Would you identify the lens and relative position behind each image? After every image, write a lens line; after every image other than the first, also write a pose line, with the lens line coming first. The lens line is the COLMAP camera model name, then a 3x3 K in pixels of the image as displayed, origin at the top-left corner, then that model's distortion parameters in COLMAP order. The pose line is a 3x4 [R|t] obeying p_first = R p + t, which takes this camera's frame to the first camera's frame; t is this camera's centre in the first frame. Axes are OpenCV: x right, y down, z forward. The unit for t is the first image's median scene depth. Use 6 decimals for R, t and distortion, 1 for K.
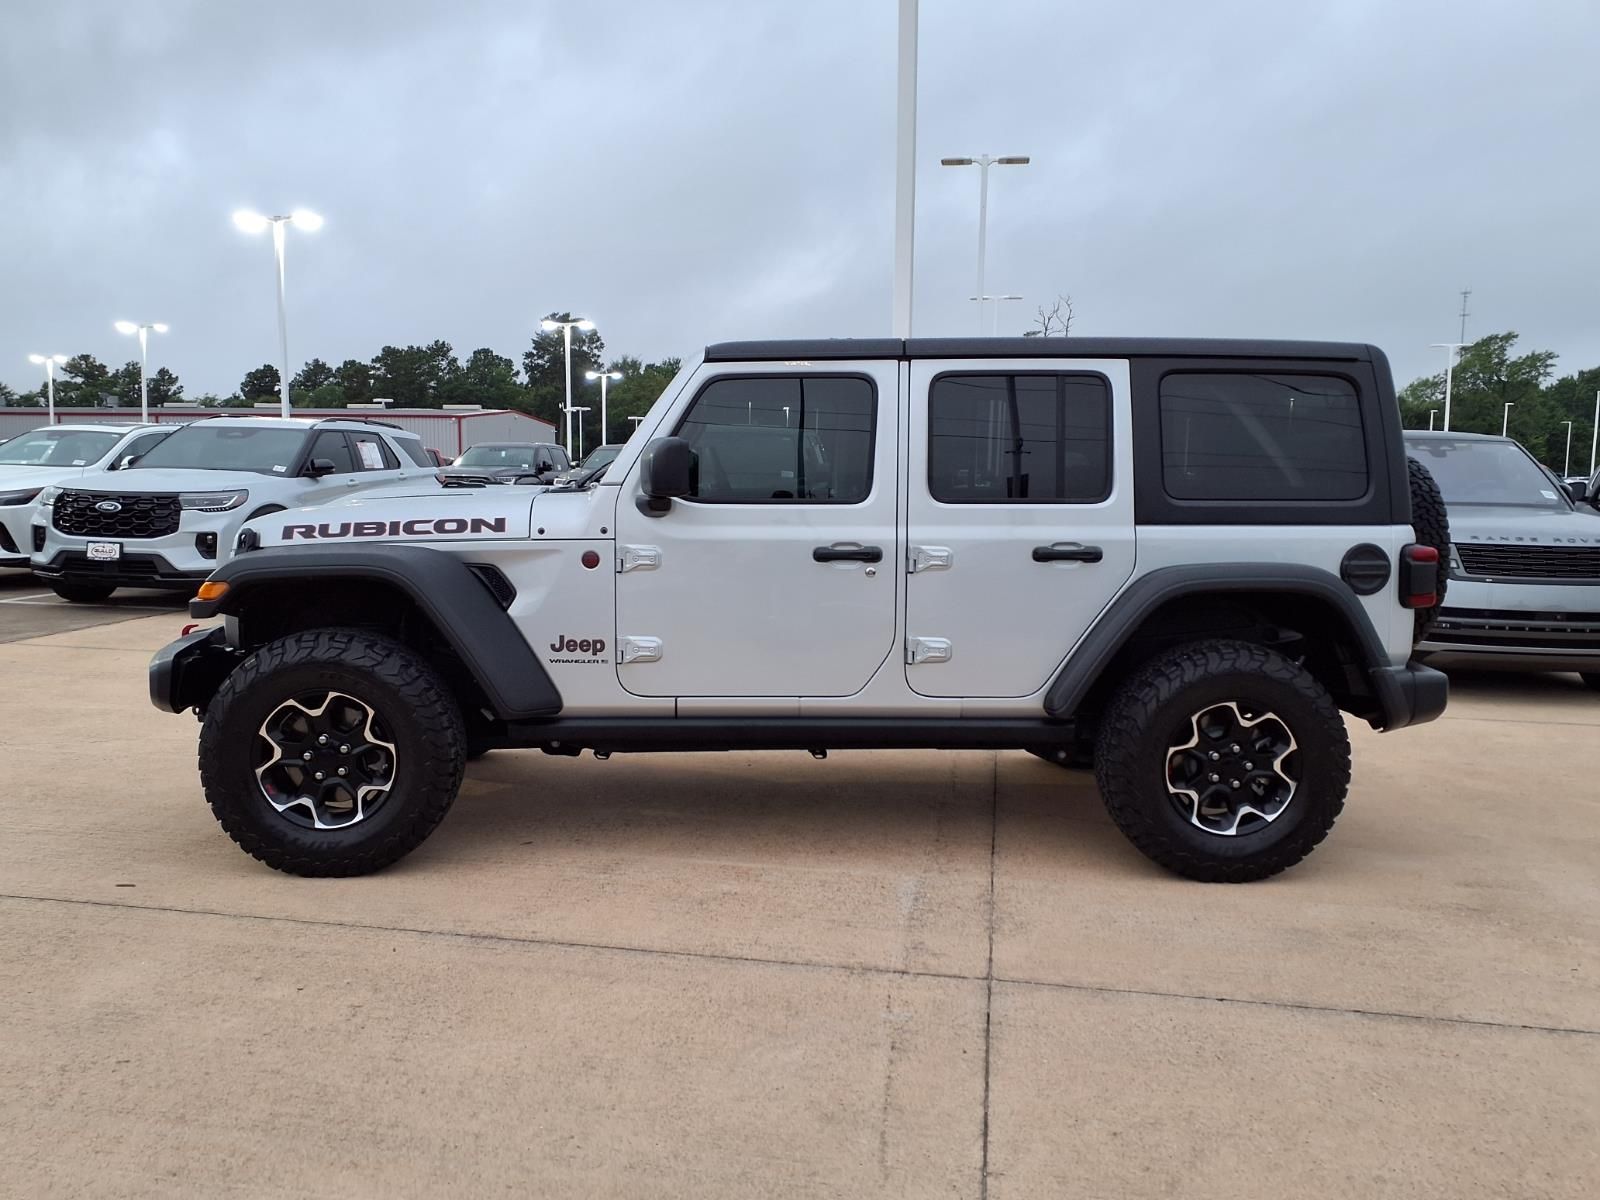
lens RADIAL K [[1255.7, 0, 800.0], [0, 1255.7, 600.0], [0, 0, 1]] dist [0.035796, -0.002876]
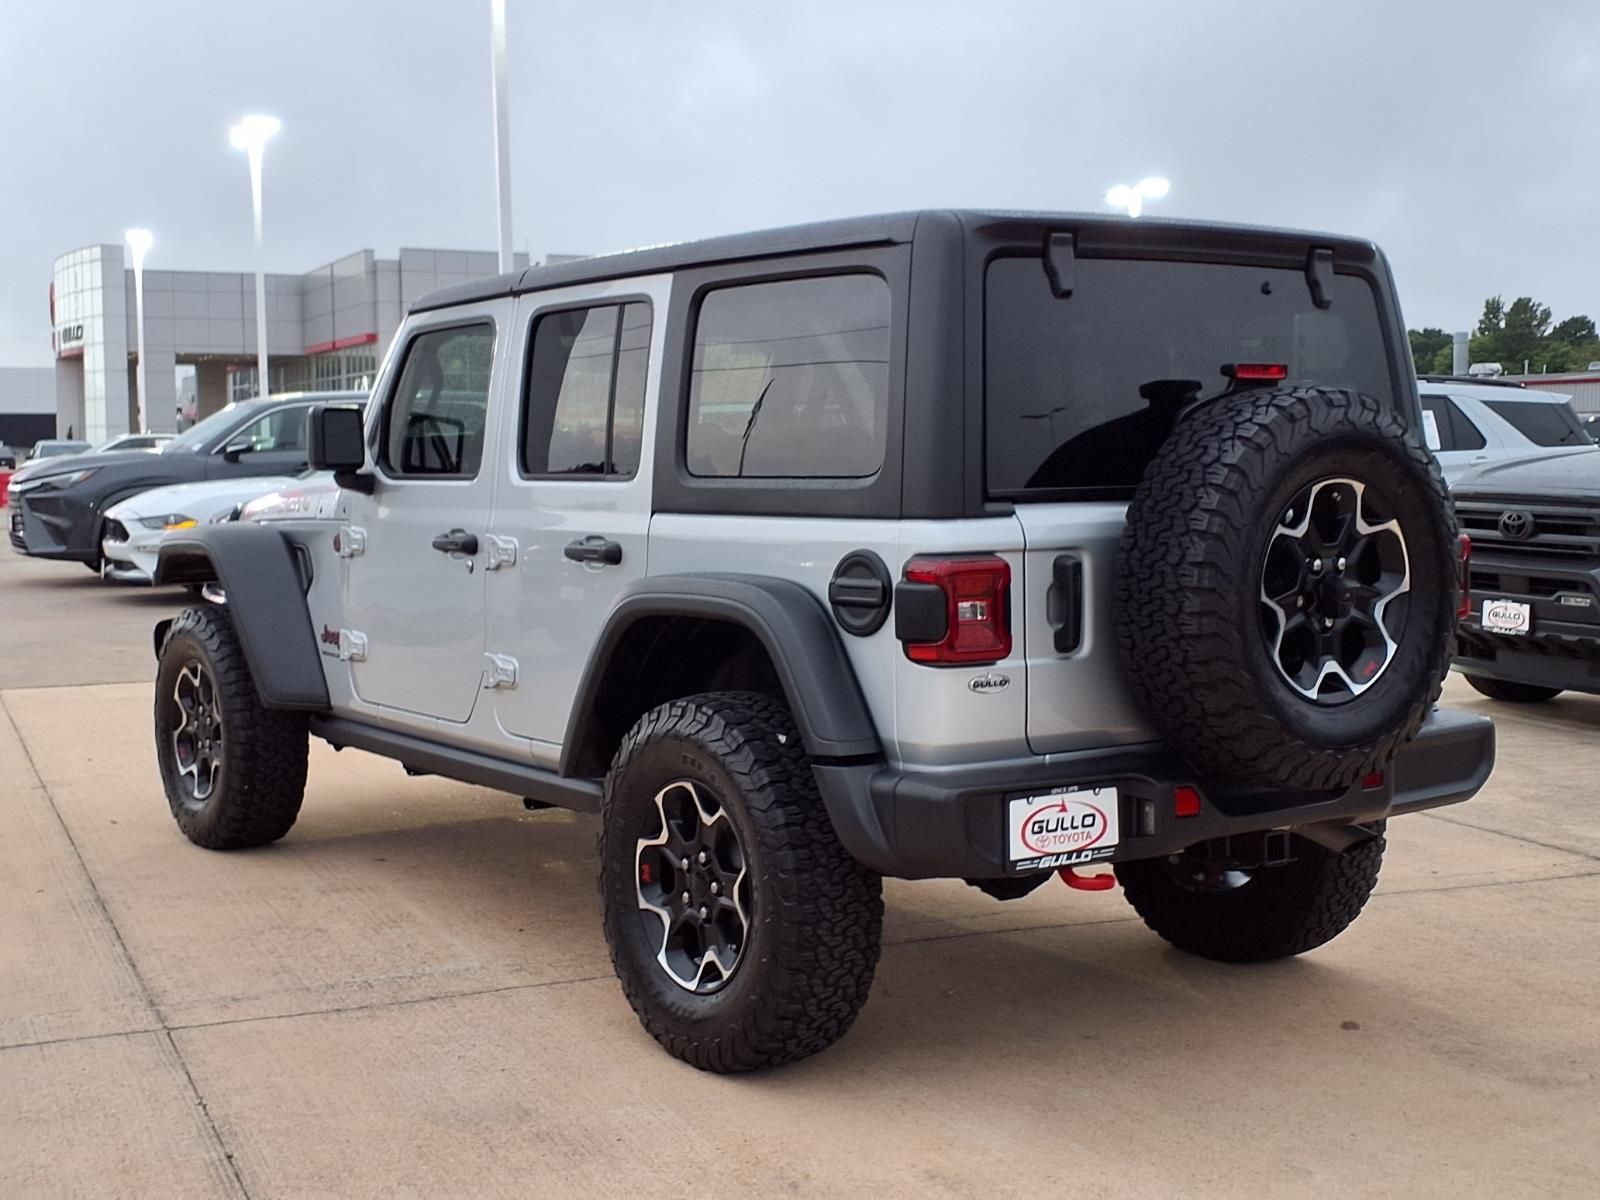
lens RADIAL K [[2052.1, 0, 800.0], [0, 2052.1, 600.0], [0, 0, 1]] dist [0.307029, -0.984169]
pose [[0.551006, 0.047063, -0.833173, 1.318366], [-0.078245, 0.996924, 0.004566, -0.024718], [0.830825, 0.062676, 0.552993, 0.467306]]
